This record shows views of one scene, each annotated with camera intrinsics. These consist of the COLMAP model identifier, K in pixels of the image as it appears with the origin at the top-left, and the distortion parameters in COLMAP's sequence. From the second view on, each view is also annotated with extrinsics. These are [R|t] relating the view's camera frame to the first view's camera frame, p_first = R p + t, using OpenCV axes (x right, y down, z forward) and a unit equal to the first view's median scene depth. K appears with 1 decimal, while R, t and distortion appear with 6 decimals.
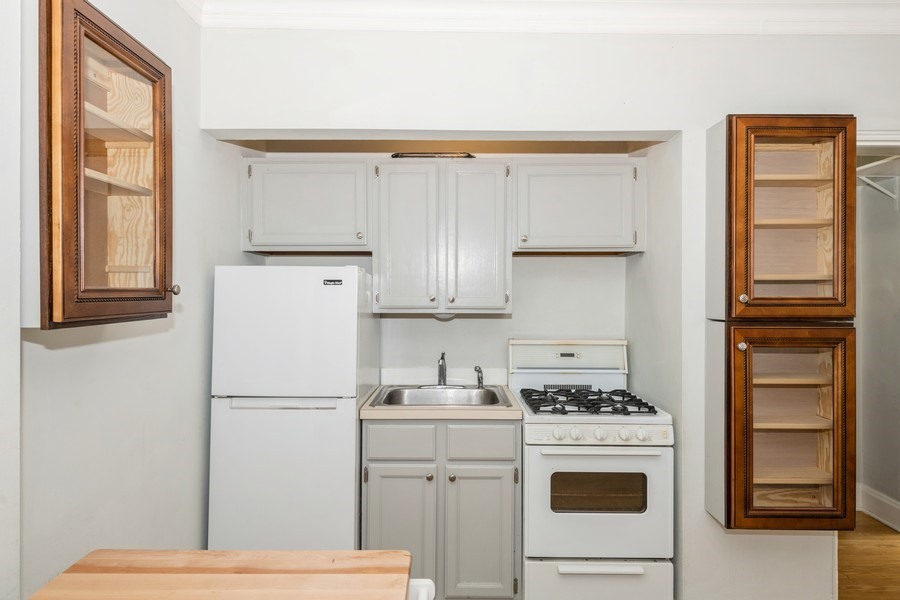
lens RADIAL K [[531.3, 0, 438.3], [0, 531.3, 289.4], [0, 0, 1]] dist [0.001508, -0.000513]
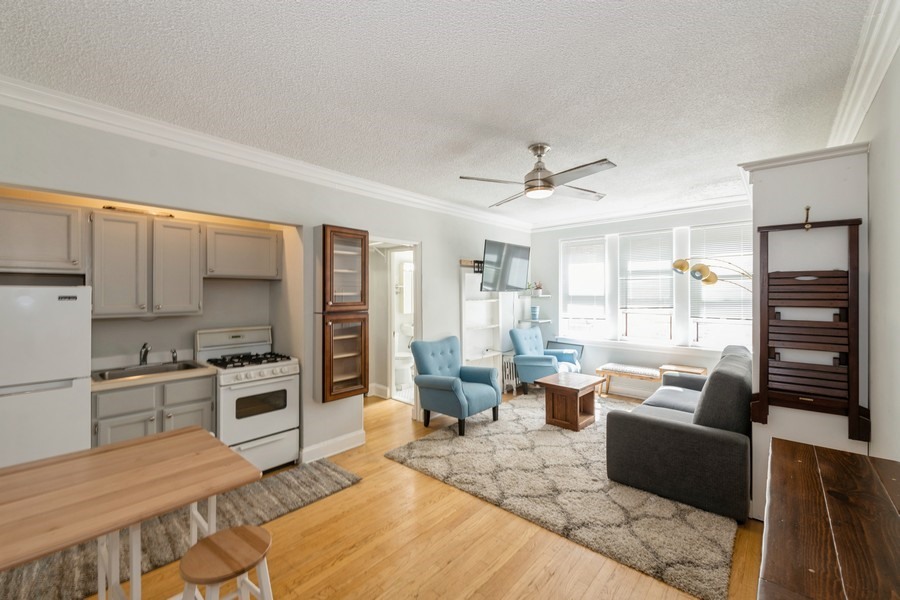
lens RADIAL K [[375.5, 0, 450.1], [0, 375.5, 292.0], [0, 0, 1]] dist [0.000748, 0.000020]
pose [[0.648195, -0.000752, 0.761474, -0.300767], [0.003399, 0.999992, -0.001905, -0.024124], [-0.761467, 0.003824, 0.648193, -0.422186]]
